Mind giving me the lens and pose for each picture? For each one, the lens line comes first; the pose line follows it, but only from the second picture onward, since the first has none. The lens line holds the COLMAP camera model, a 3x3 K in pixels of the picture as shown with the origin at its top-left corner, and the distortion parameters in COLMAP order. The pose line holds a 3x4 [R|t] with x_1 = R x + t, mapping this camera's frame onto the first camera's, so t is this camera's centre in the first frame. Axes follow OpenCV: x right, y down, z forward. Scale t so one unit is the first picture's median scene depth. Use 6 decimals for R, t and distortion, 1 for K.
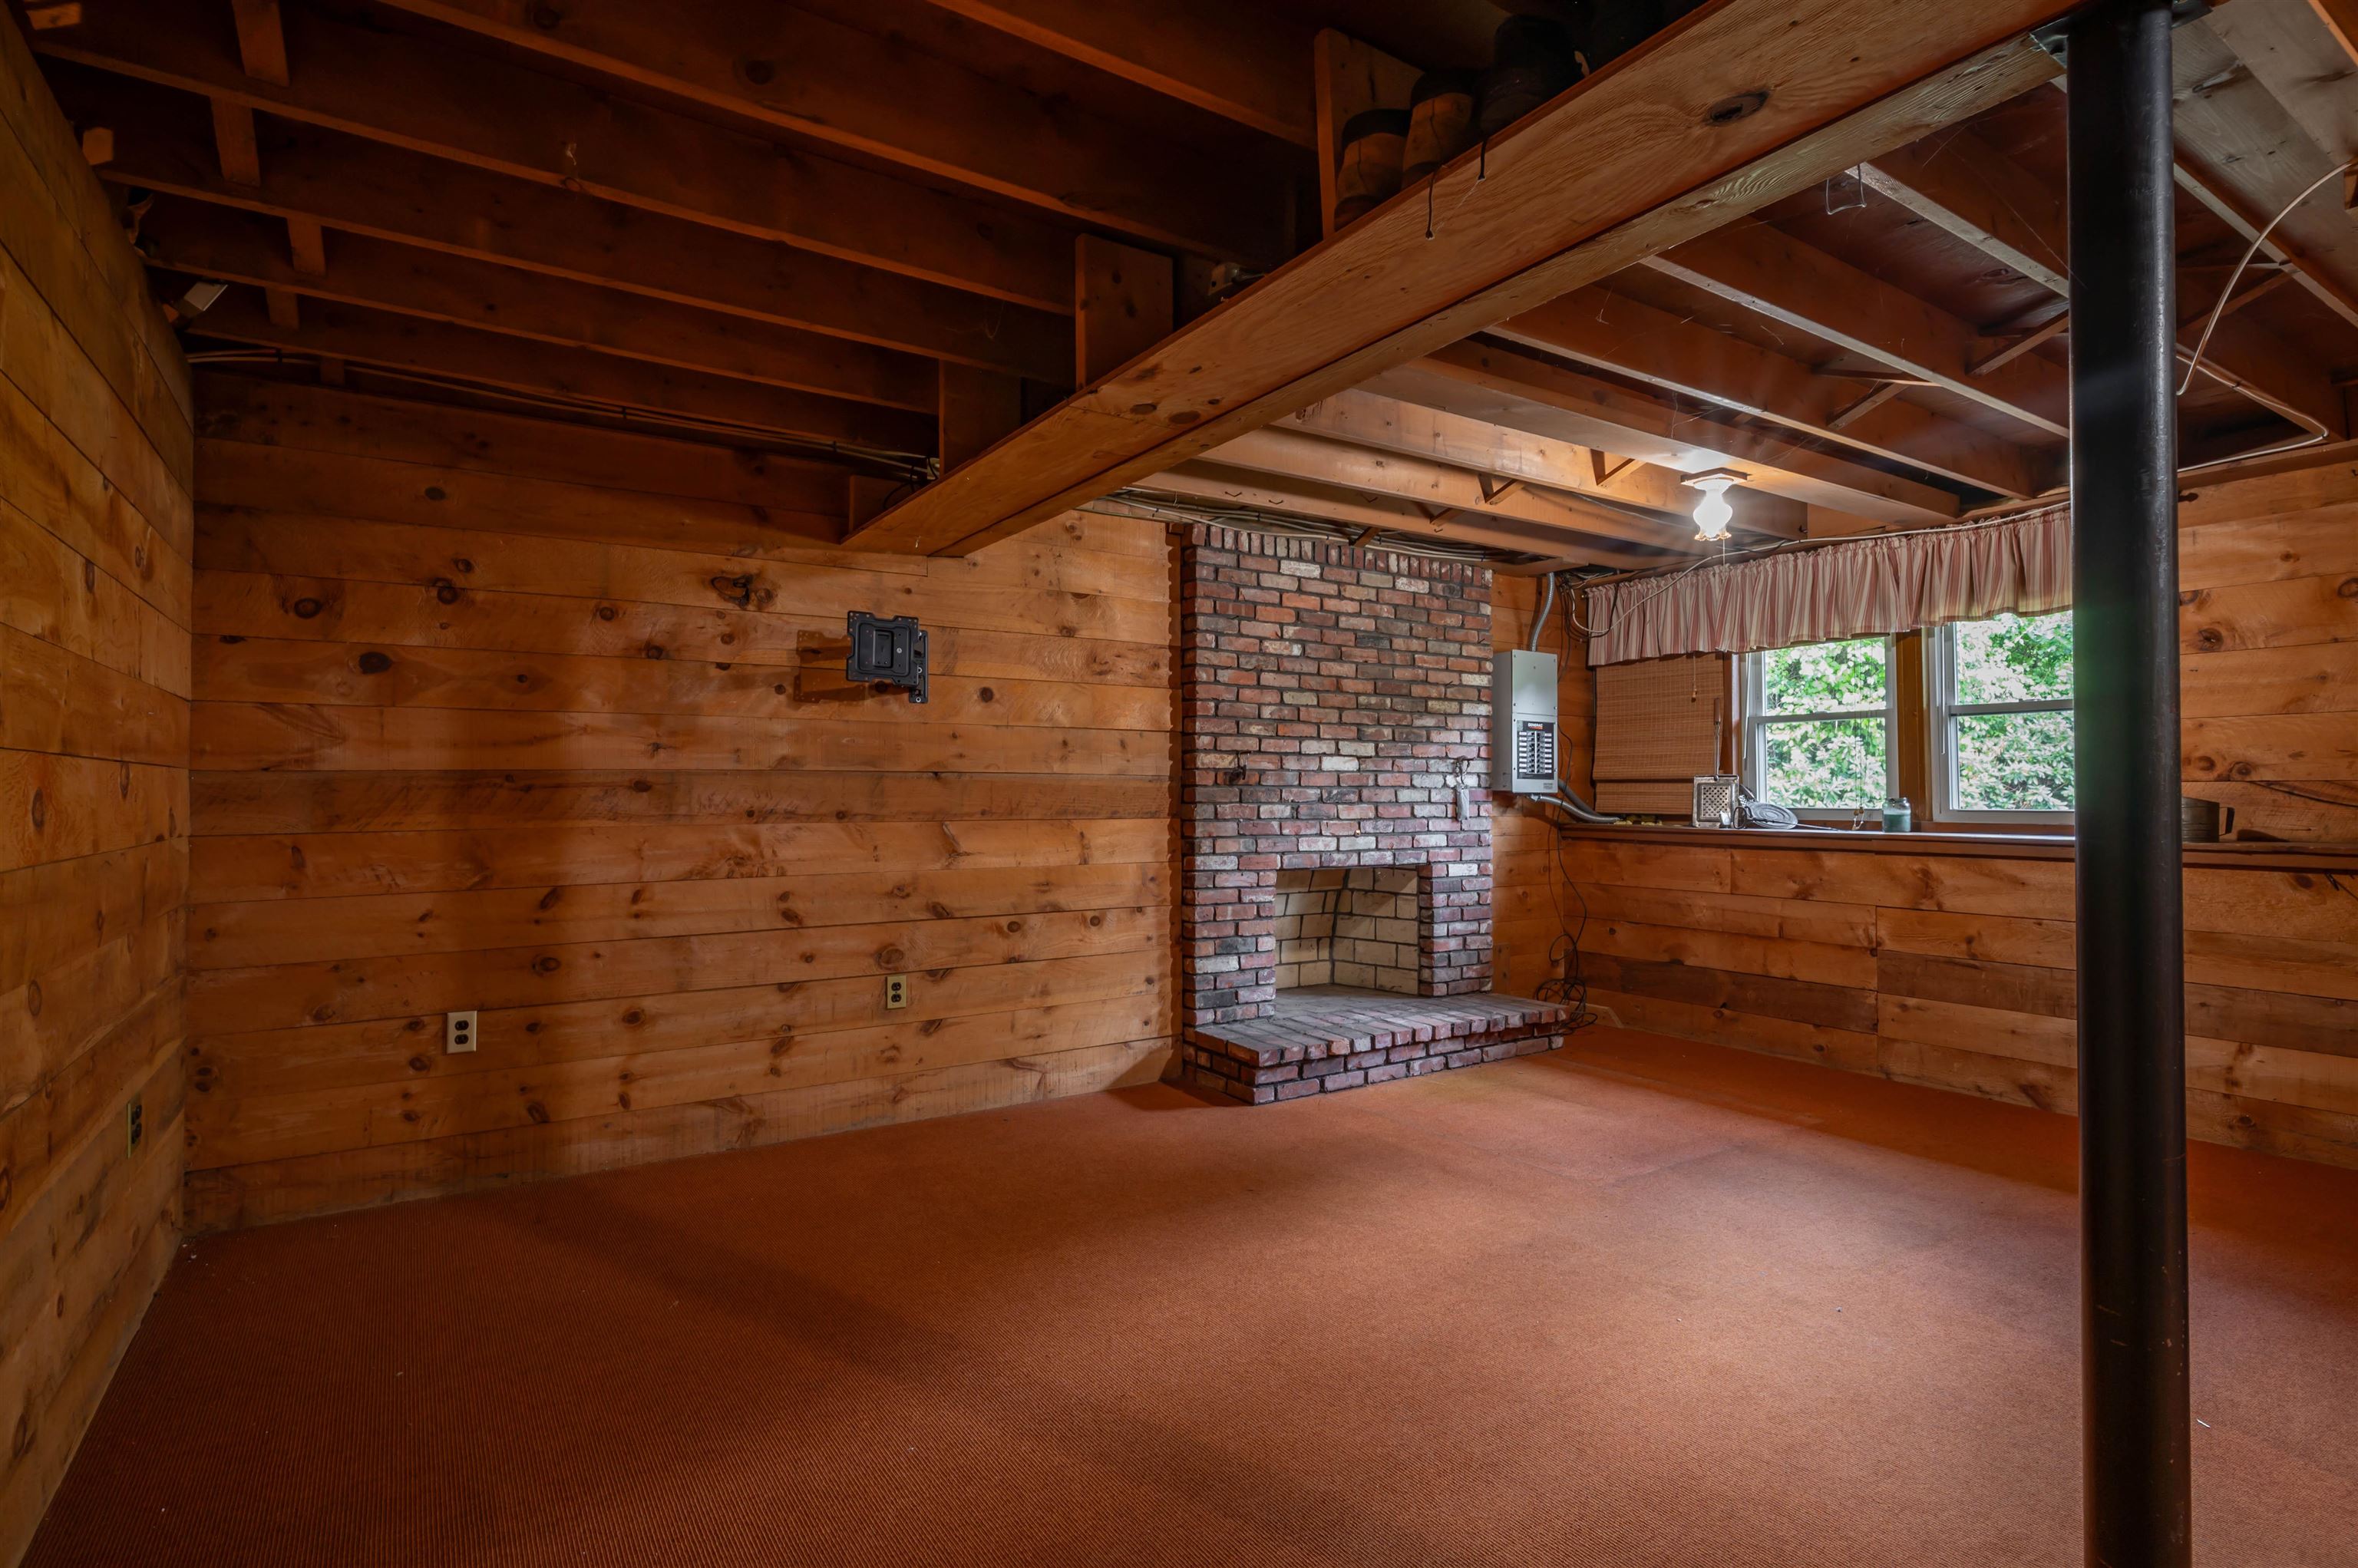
lens RADIAL K [[1166.7, 0, 1221.7], [0, 1166.7, 787.6], [0, 0, 1]] dist [-0.005106, 0.005918]
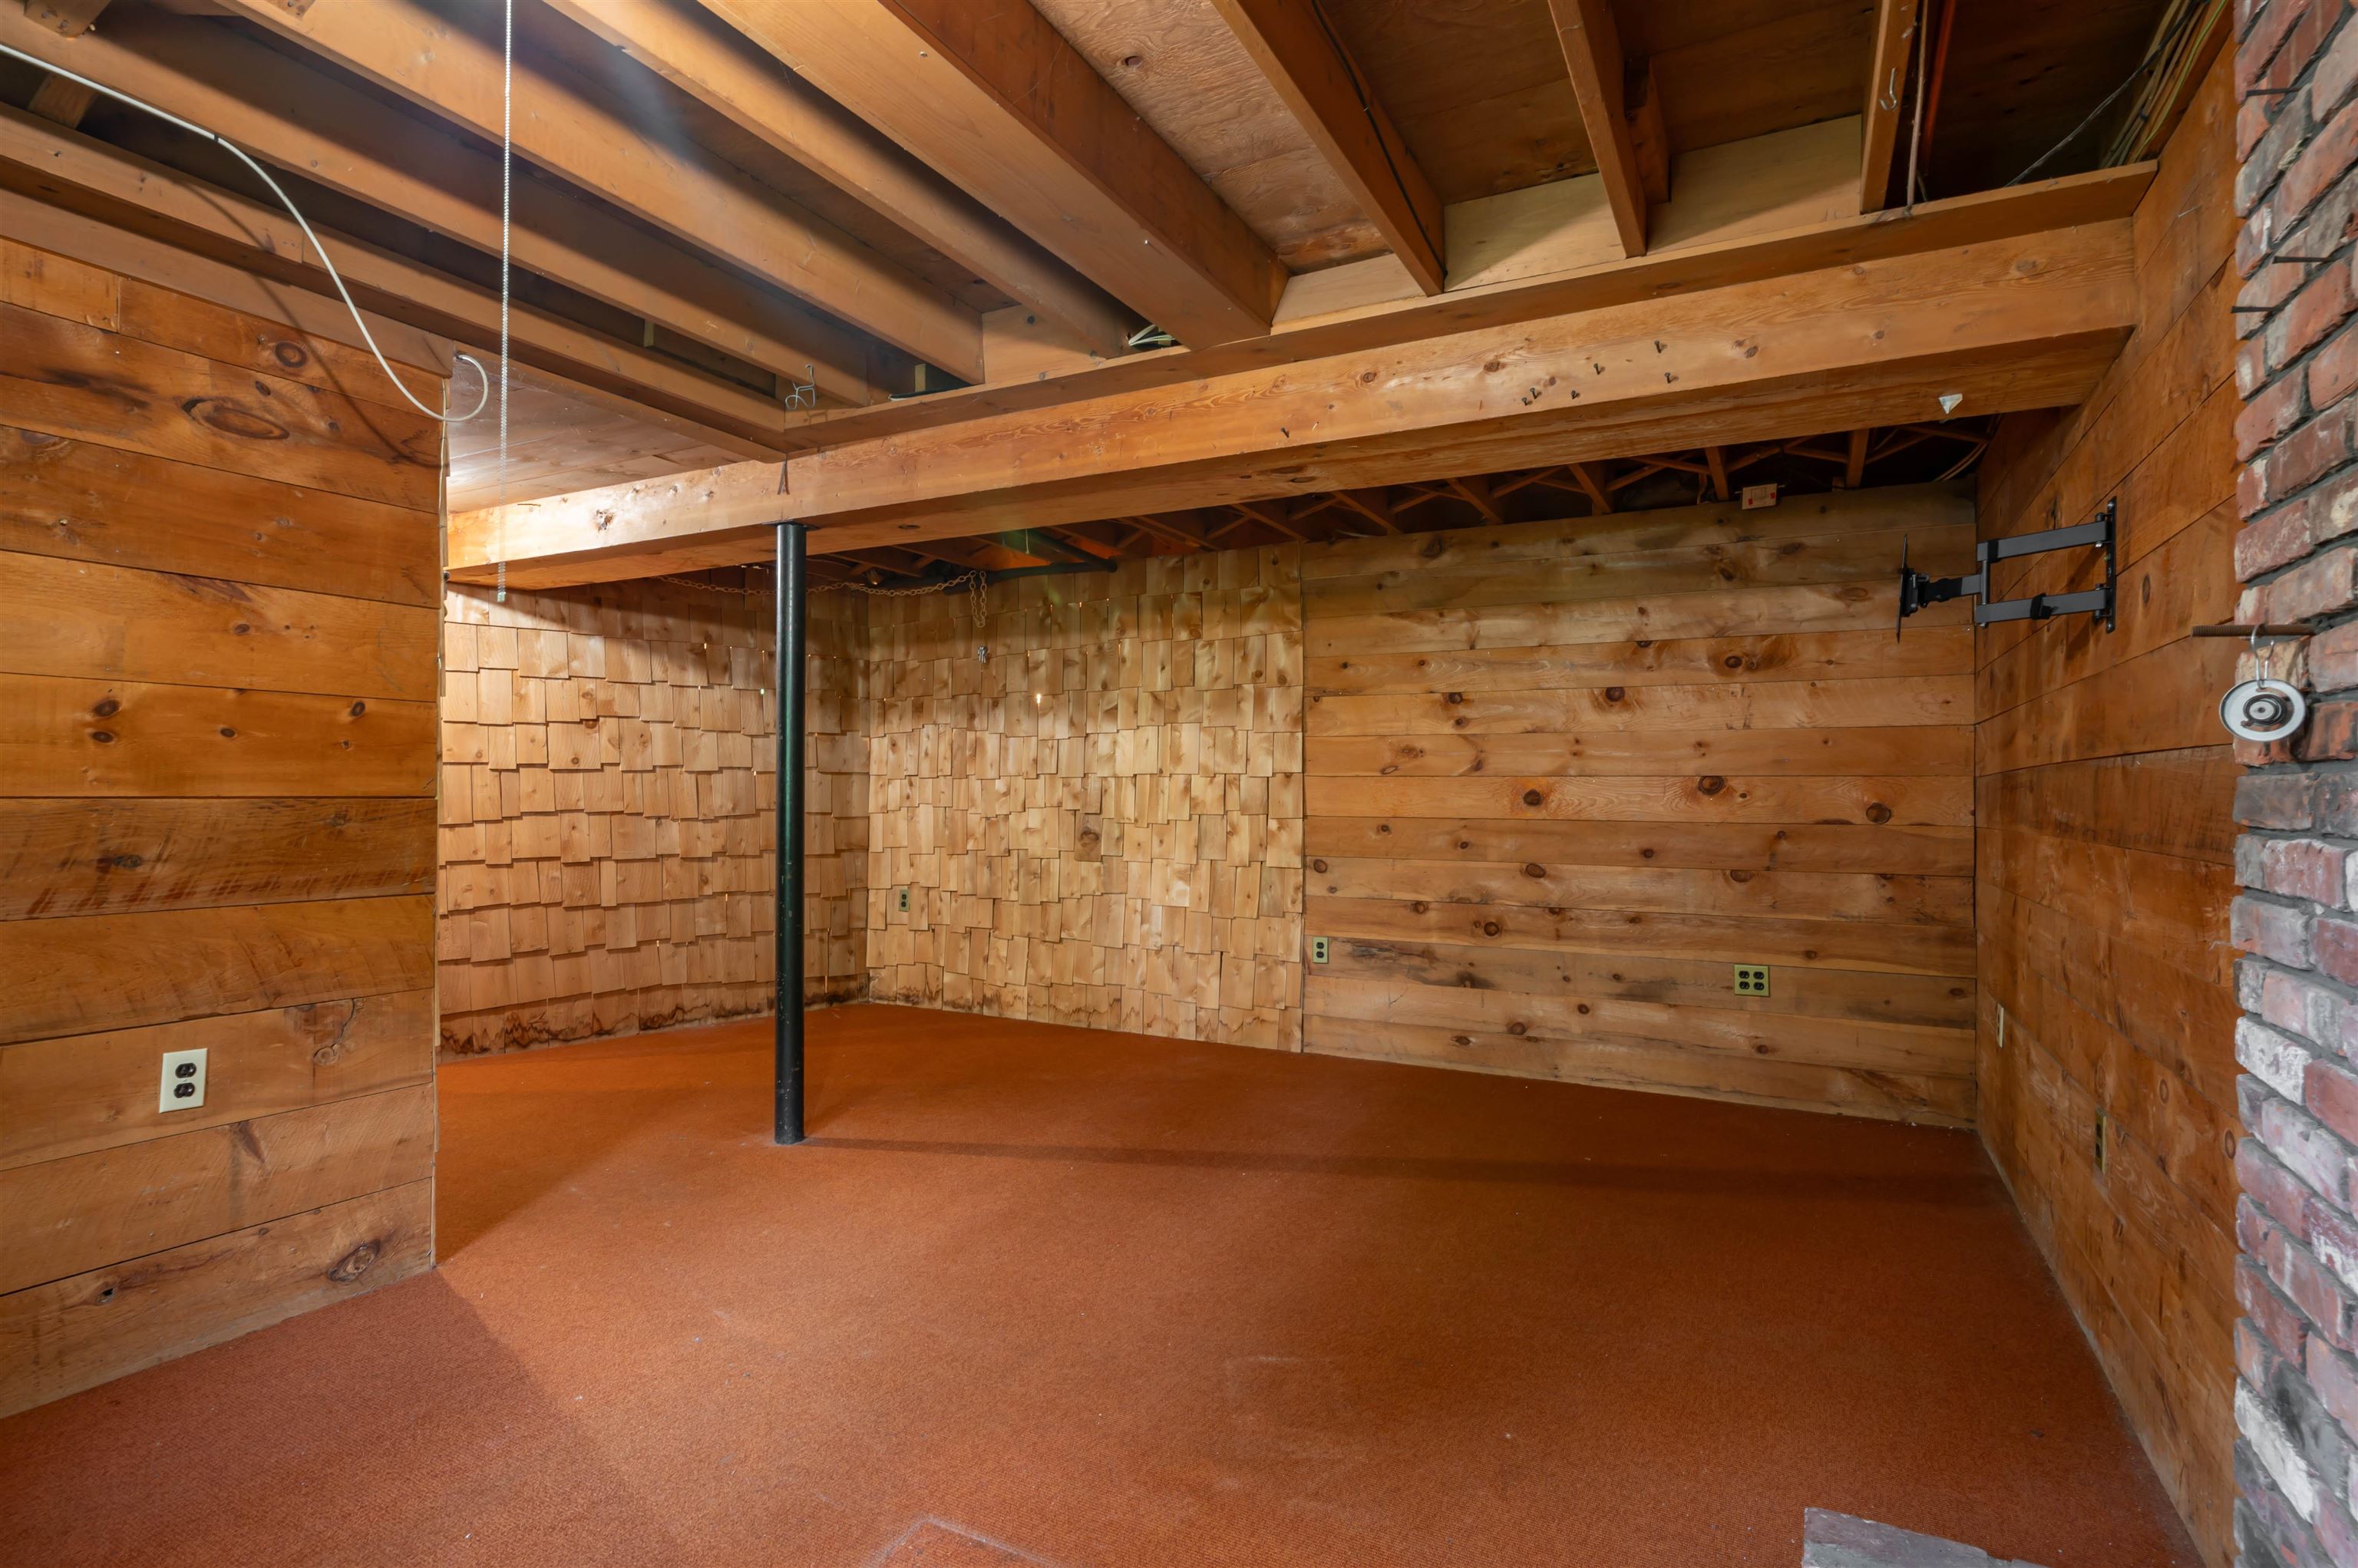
lens RADIAL K [[1166.7, 0, 1128.8], [0, 1166.7, 778.2], [0, 0, 1]] dist [-0.005106, 0.005918]
pose [[-0.891735, -0.010126, -0.452445, 0.323571], [-0.003781, 0.999881, -0.014926, 0.006032], [0.452543, -0.011600, -0.891667, 1.026300]]
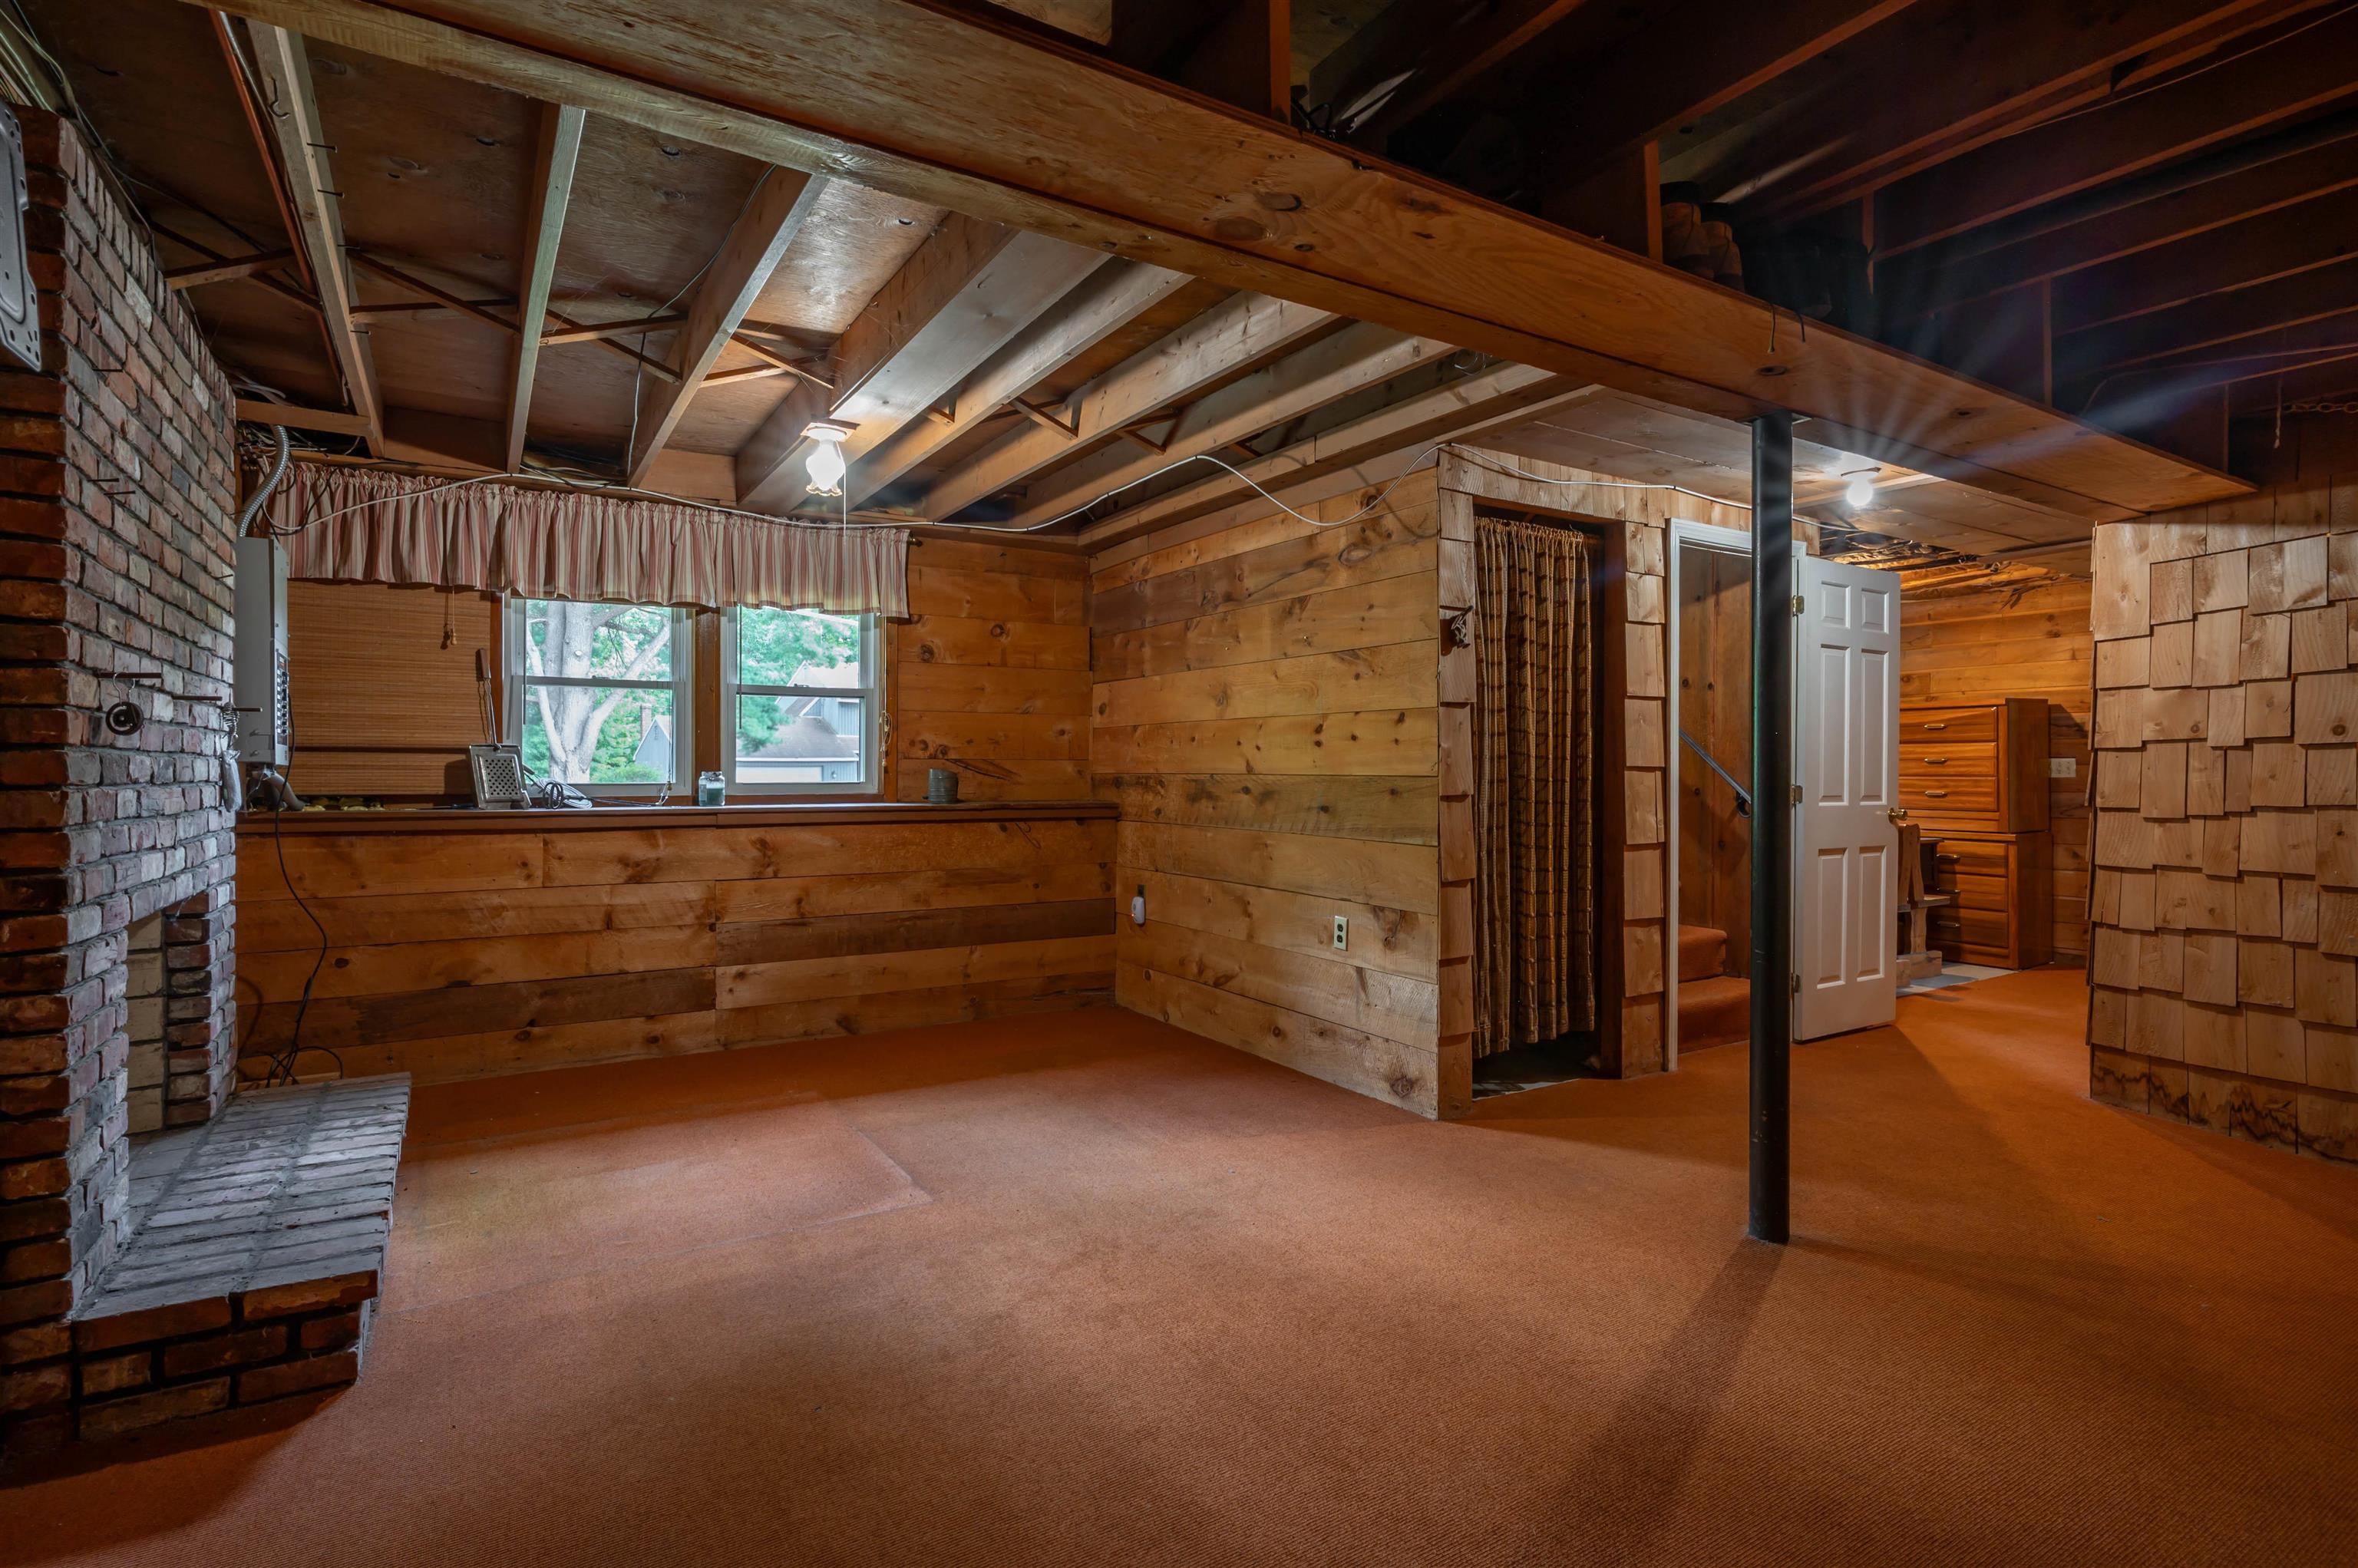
lens RADIAL K [[1166.7, 0, 1177.0], [0, 1166.7, 789.0], [0, 0, 1]] dist [-0.005106, 0.005918]
pose [[0.036811, -0.015997, 0.999194, -0.390010], [-0.006425, 0.999847, 0.016244, 0.004416], [-0.999302, -0.007017, 0.036702, 0.532235]]
